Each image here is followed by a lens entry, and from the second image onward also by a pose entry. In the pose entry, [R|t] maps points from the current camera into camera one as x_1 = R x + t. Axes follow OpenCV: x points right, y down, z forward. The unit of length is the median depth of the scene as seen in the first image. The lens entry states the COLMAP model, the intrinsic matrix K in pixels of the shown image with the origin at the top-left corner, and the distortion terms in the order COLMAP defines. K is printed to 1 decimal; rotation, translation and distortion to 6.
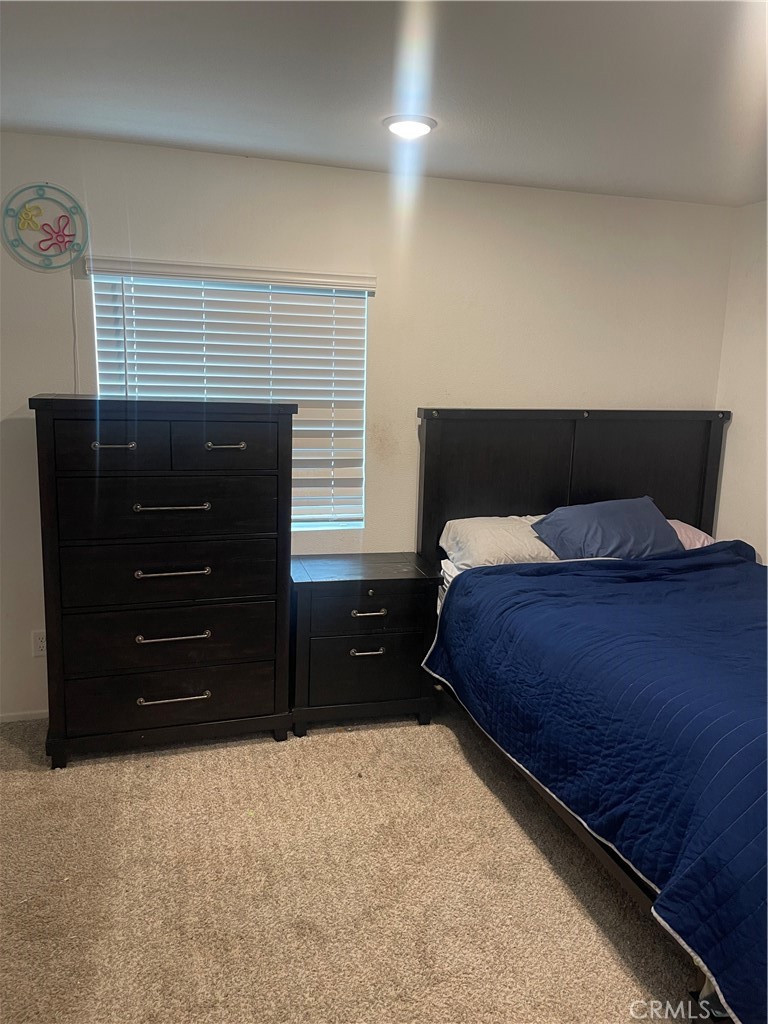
lens RADIAL K [[765.8, 0, 384.1], [0, 765.8, 511.4], [0, 0, 1]] dist [0.029111, -0.021917]
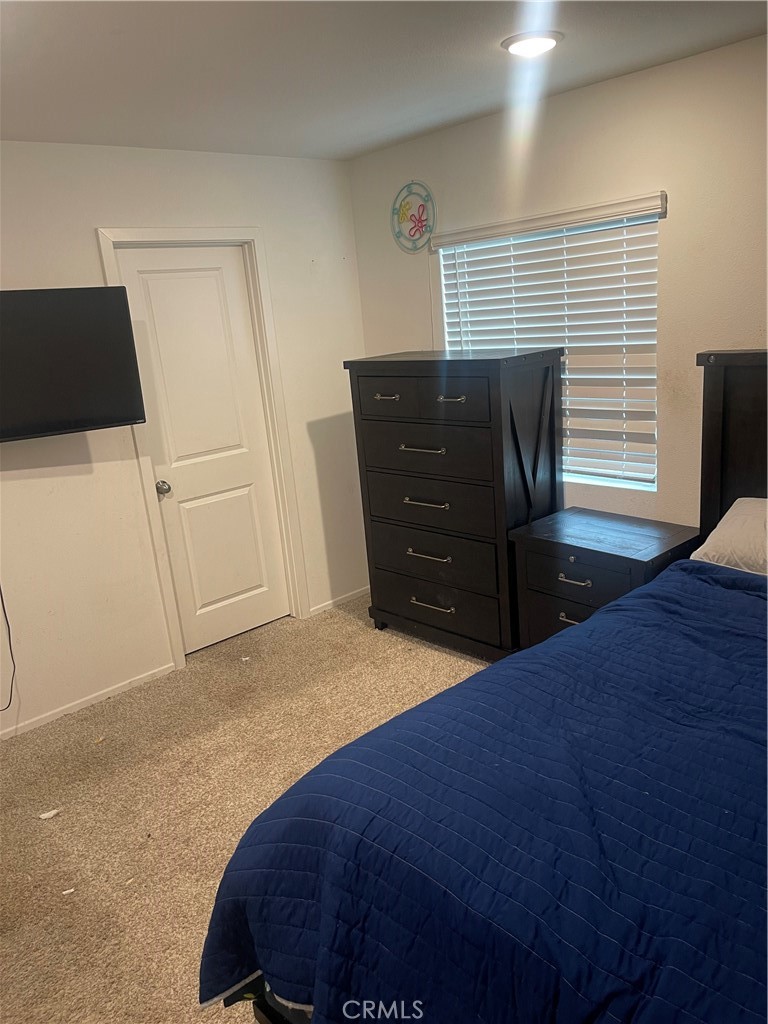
lens RADIAL K [[765.8, 0, 384.5], [0, 765.8, 513.3], [0, 0, 1]] dist [0.029111, -0.021917]
pose [[0.435304, 0.170014, -0.884085, 0.675506], [-0.057502, 0.985252, 0.161156, -0.083661], [0.898445, -0.019315, 0.438660, 0.364179]]
